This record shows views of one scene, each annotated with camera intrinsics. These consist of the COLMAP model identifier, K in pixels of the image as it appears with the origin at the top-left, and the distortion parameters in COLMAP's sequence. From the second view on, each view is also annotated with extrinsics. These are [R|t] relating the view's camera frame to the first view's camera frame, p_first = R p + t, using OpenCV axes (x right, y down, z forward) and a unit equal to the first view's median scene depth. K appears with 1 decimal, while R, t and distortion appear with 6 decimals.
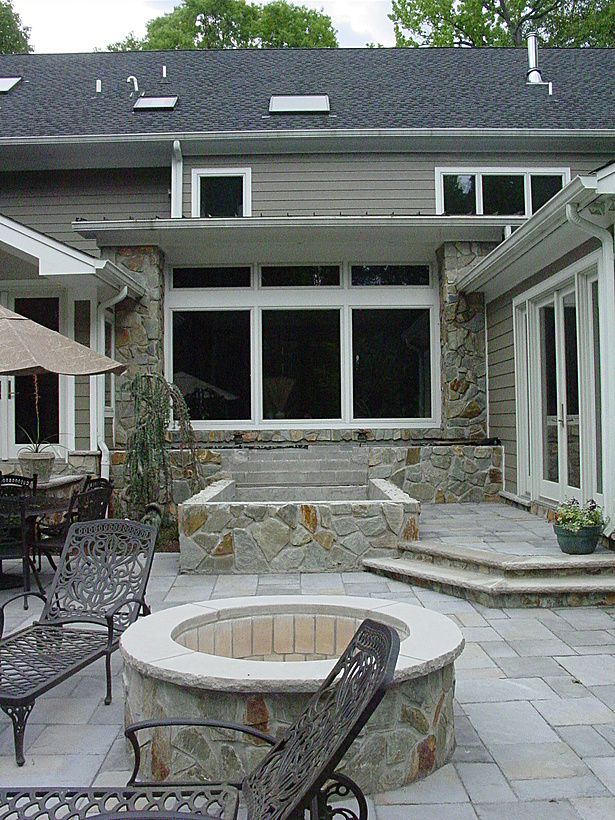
lens RADIAL K [[821.4, 0, 307.5], [0, 821.4, 410.0], [0, 0, 1]] dist [-0.176753, 0.241693]
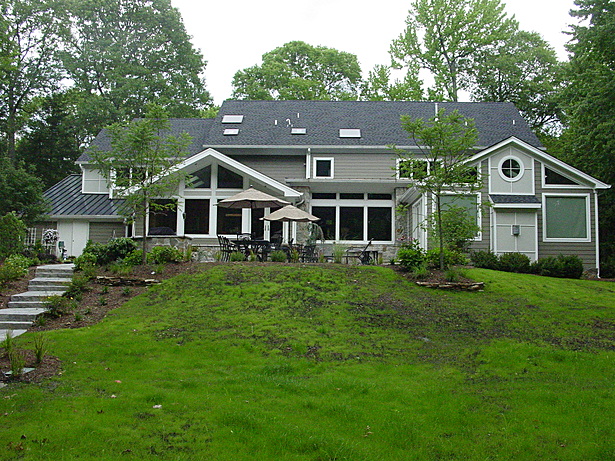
lens RADIAL K [[616.0, 0, 308.6], [0, 616.0, 245.2], [0, 0, 1]] dist [-0.176753, 0.241693]
pose [[0.999162, 0.019730, -0.035857, -0.085737], [-0.021490, 0.998549, -0.049382, 0.149653], [0.034831, 0.050112, 0.998136, -1.387992]]
